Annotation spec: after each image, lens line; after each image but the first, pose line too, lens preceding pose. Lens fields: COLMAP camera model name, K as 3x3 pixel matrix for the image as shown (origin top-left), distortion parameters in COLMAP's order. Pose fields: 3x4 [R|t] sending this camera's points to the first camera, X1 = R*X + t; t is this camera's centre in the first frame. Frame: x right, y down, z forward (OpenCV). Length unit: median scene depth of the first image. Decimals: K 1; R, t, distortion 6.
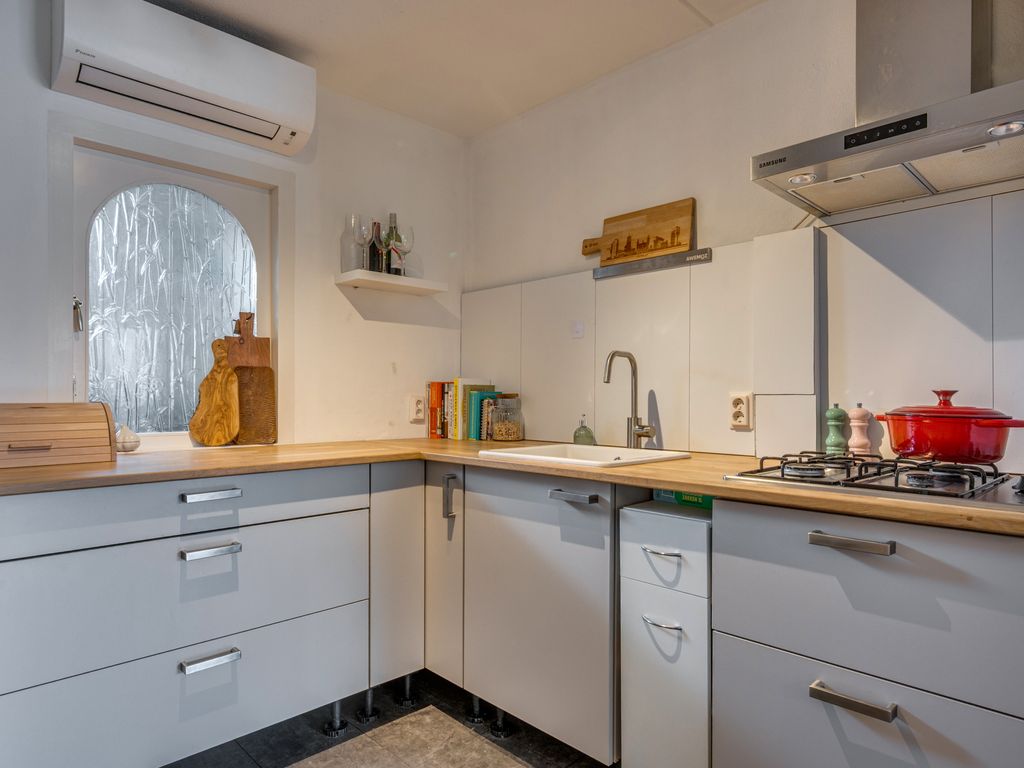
lens RADIAL K [[618.3, 0, 514.5], [0, 618.3, 391.7], [0, 0, 1]] dist [-0.001335, -0.000143]
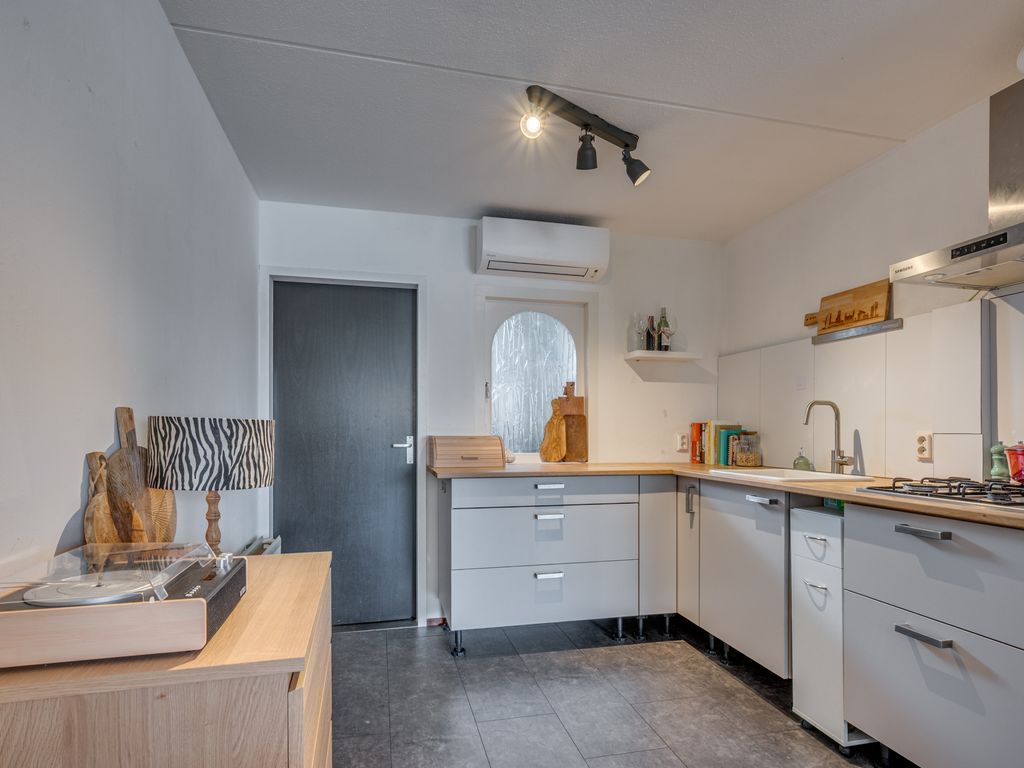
lens RADIAL K [[551.0, 0, 509.8], [0, 551.0, 416.3], [0, 0, 1]] dist [0.003118, 0.000821]
pose [[0.856022, -0.010626, -0.516830, 0.206093], [-0.000131, 0.999784, -0.020773, -0.006282], [0.516940, 0.017850, 0.855836, -0.375539]]
